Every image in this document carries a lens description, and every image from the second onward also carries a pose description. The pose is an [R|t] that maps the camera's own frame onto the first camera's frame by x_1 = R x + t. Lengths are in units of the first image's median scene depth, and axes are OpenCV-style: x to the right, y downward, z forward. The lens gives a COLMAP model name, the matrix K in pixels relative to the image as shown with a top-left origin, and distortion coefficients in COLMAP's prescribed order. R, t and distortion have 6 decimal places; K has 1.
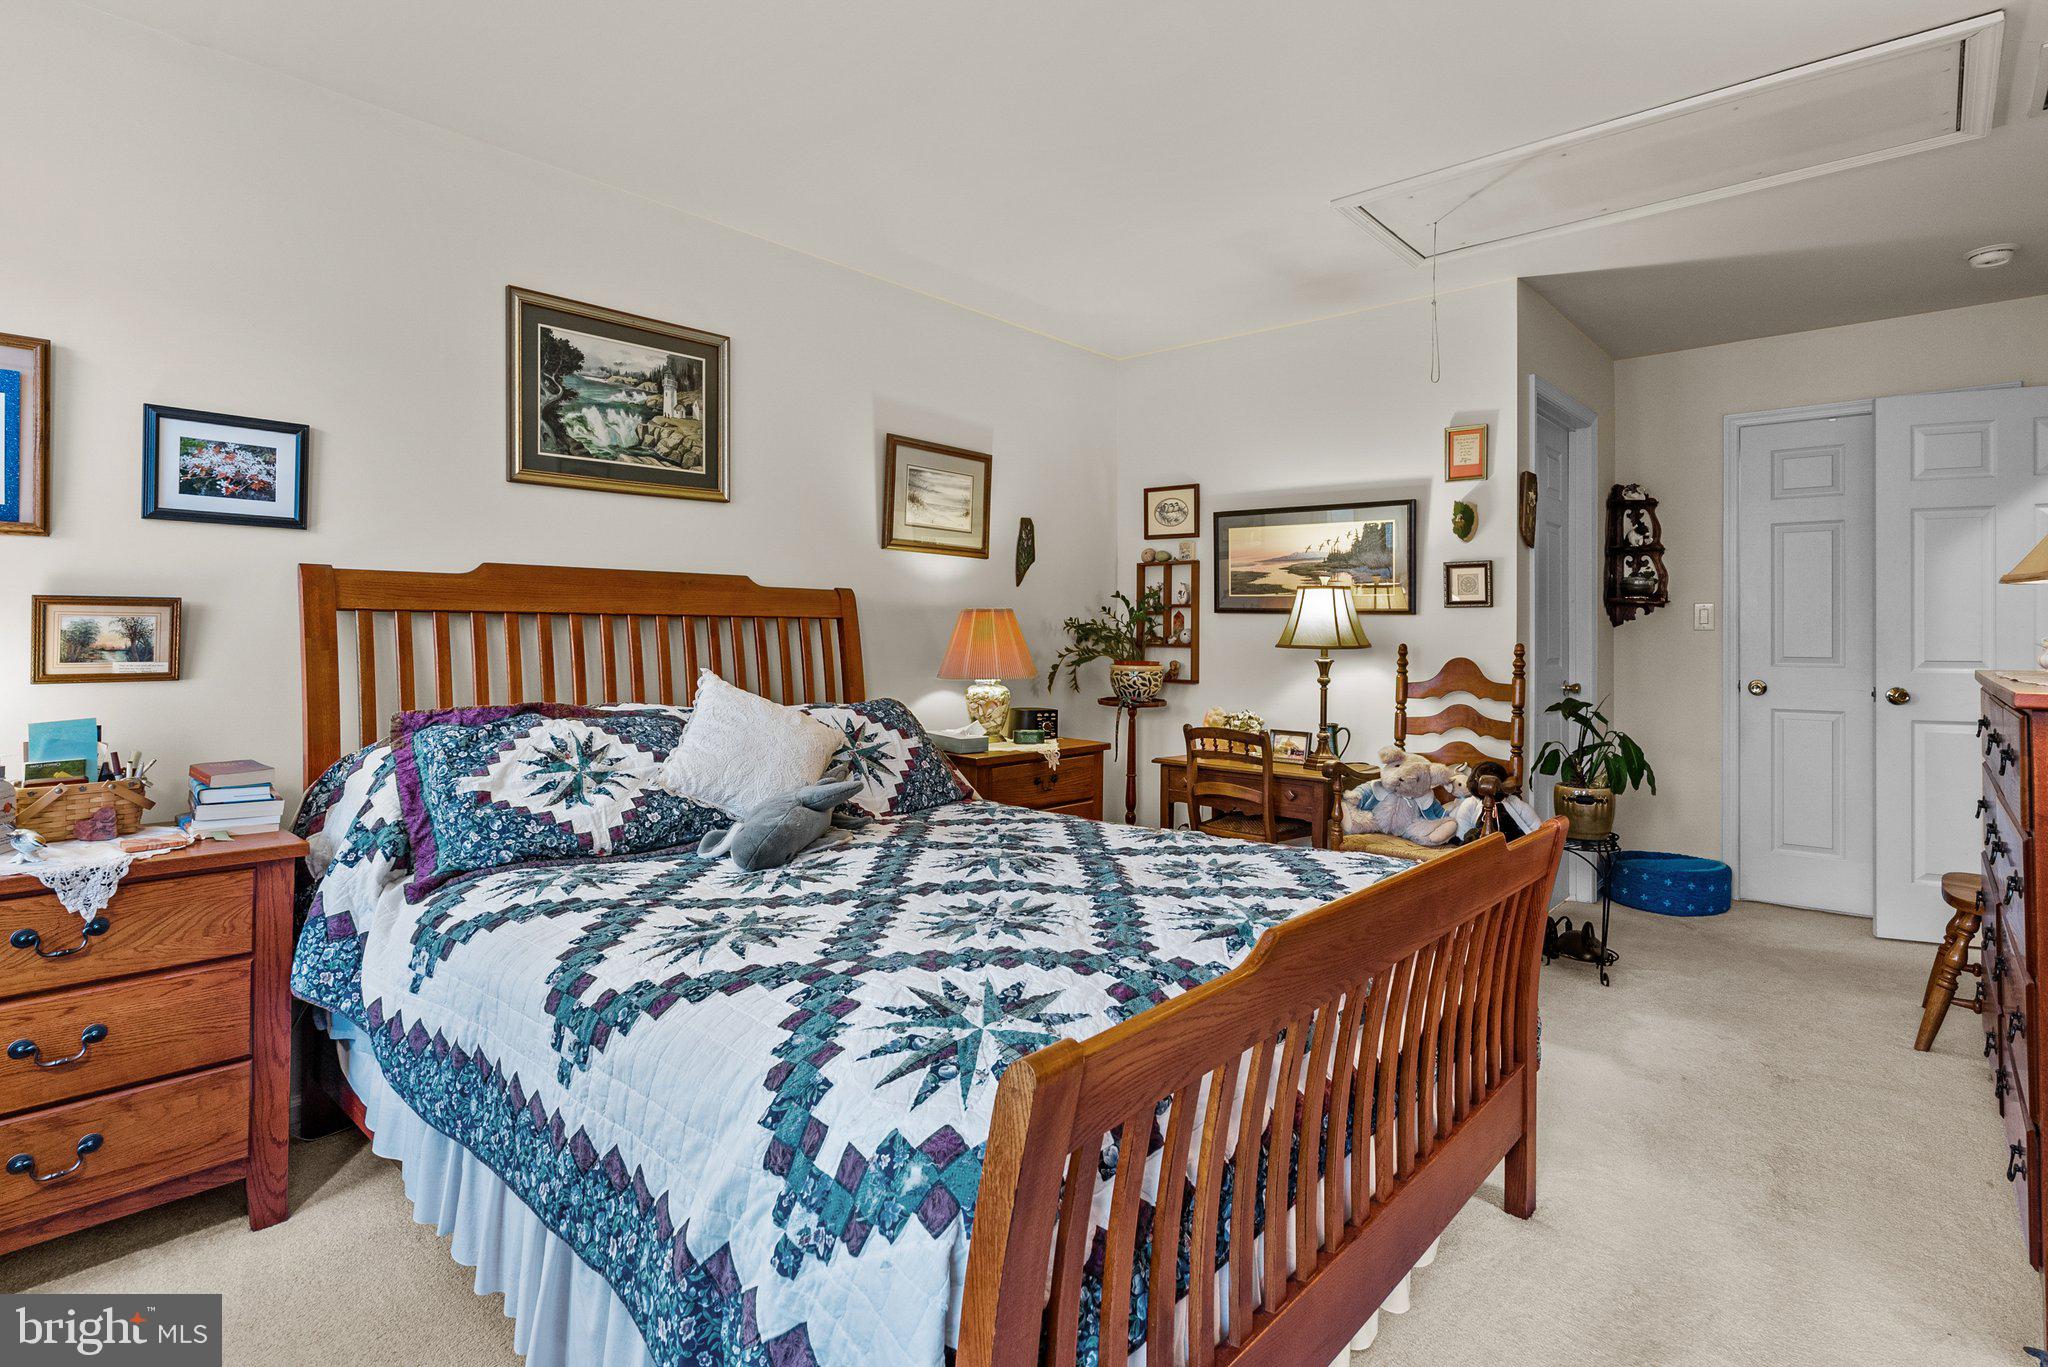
lens RADIAL K [[1007.3, 0, 1039.2], [0, 1007.3, 636.0], [0, 0, 1]] dist [-0.002877, 0.000076]
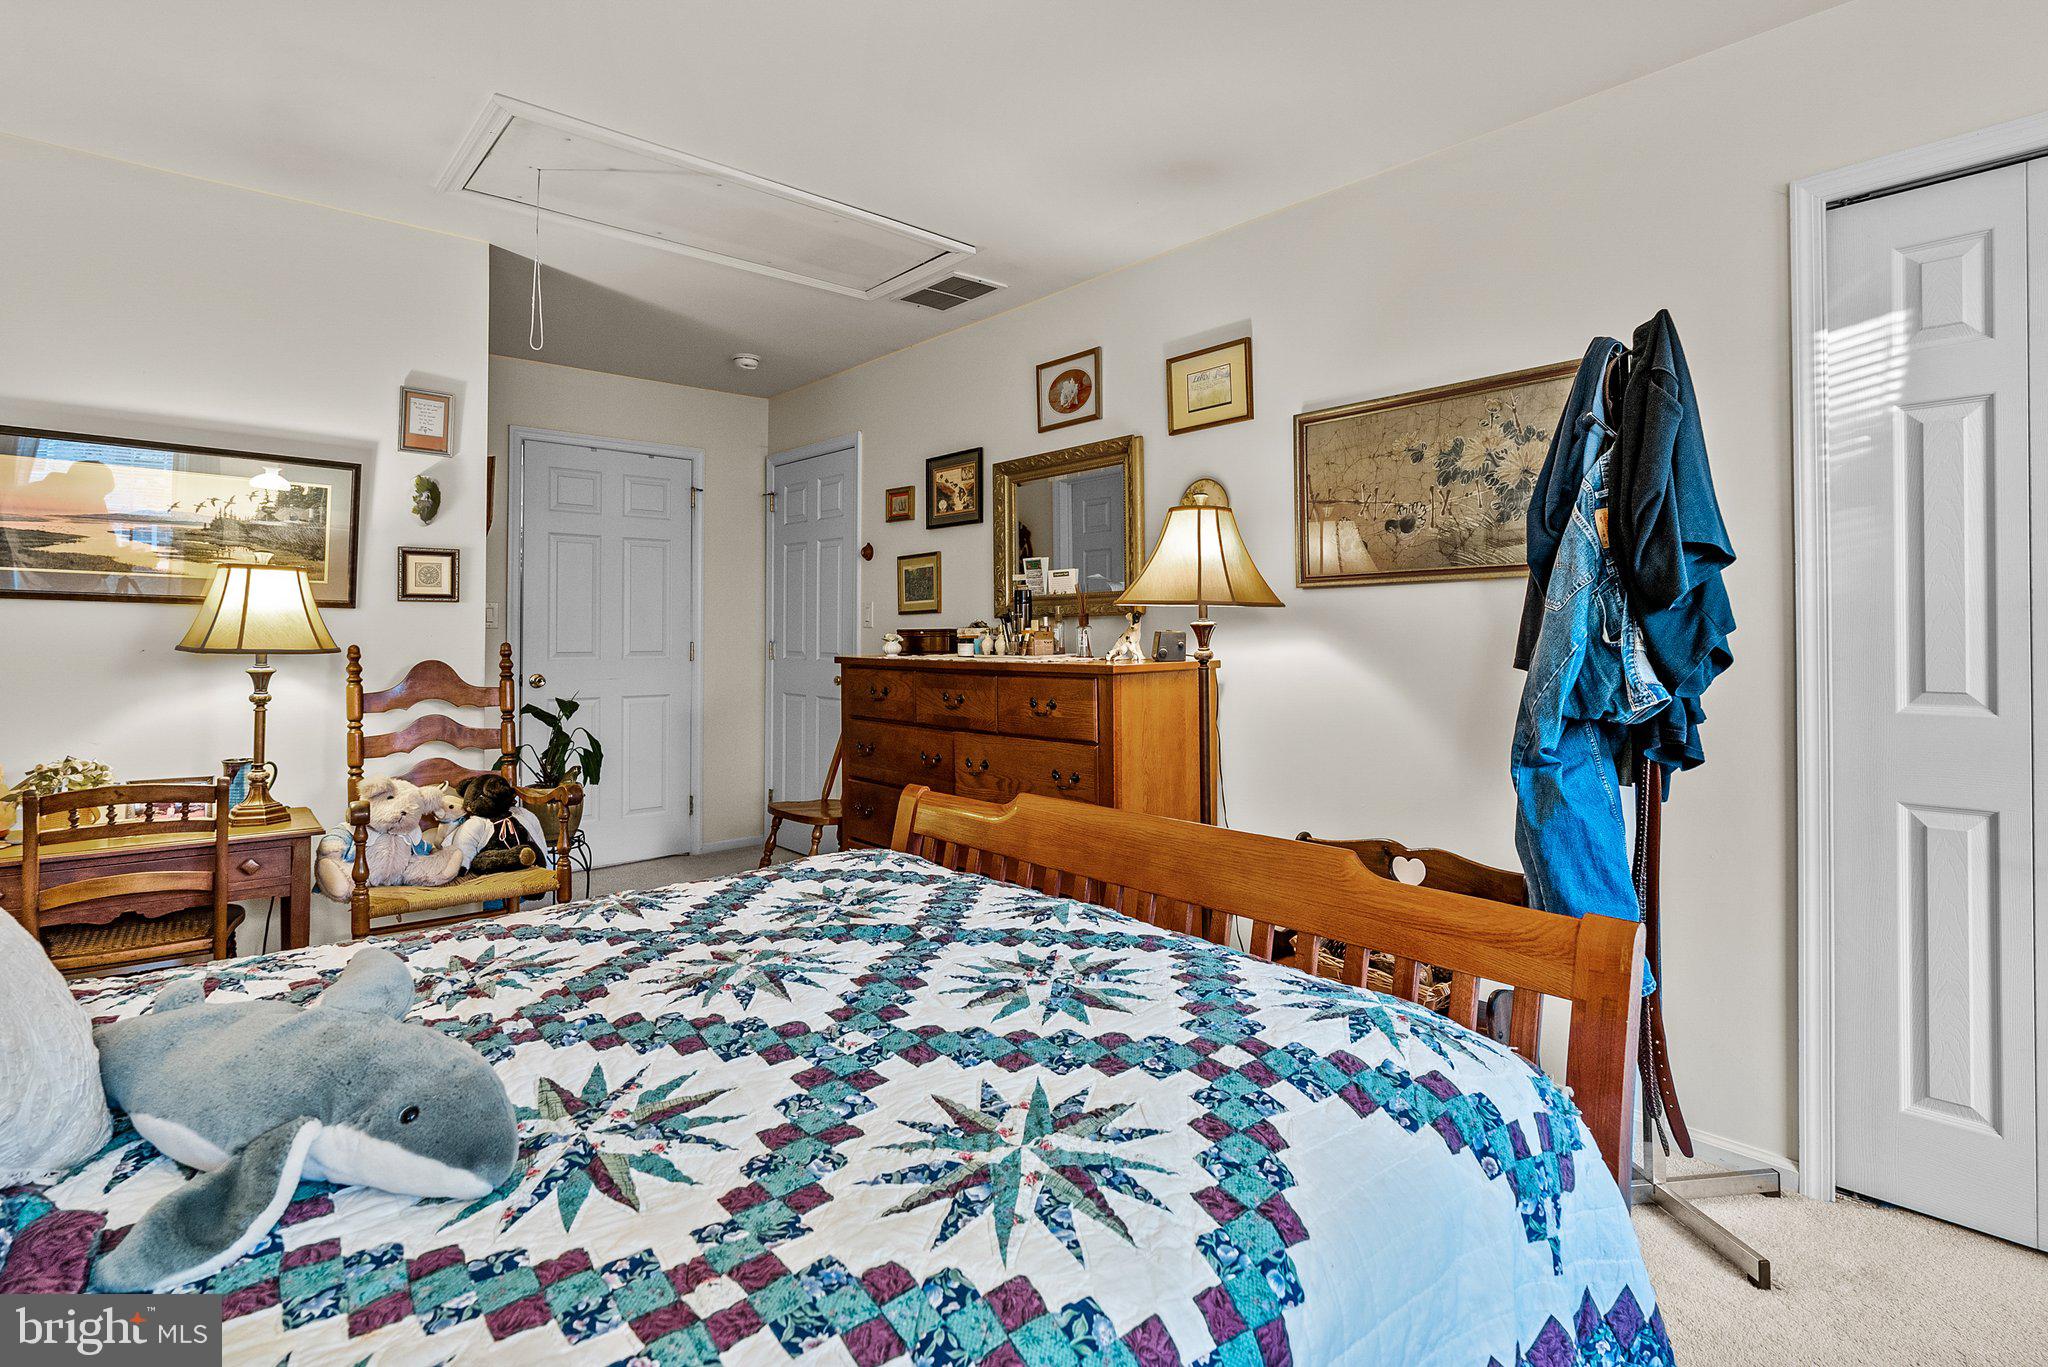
lens RADIAL K [[1007.3, 0, 1039.2], [0, 1007.3, 636.0], [0, 0, 1]] dist [-0.002877, 0.000076]
pose [[0.143584, -0.006681, 0.989616, -0.360682], [0.002702, 0.999976, 0.006359, -0.003158], [-0.989634, 0.001761, 0.143599, 0.373396]]
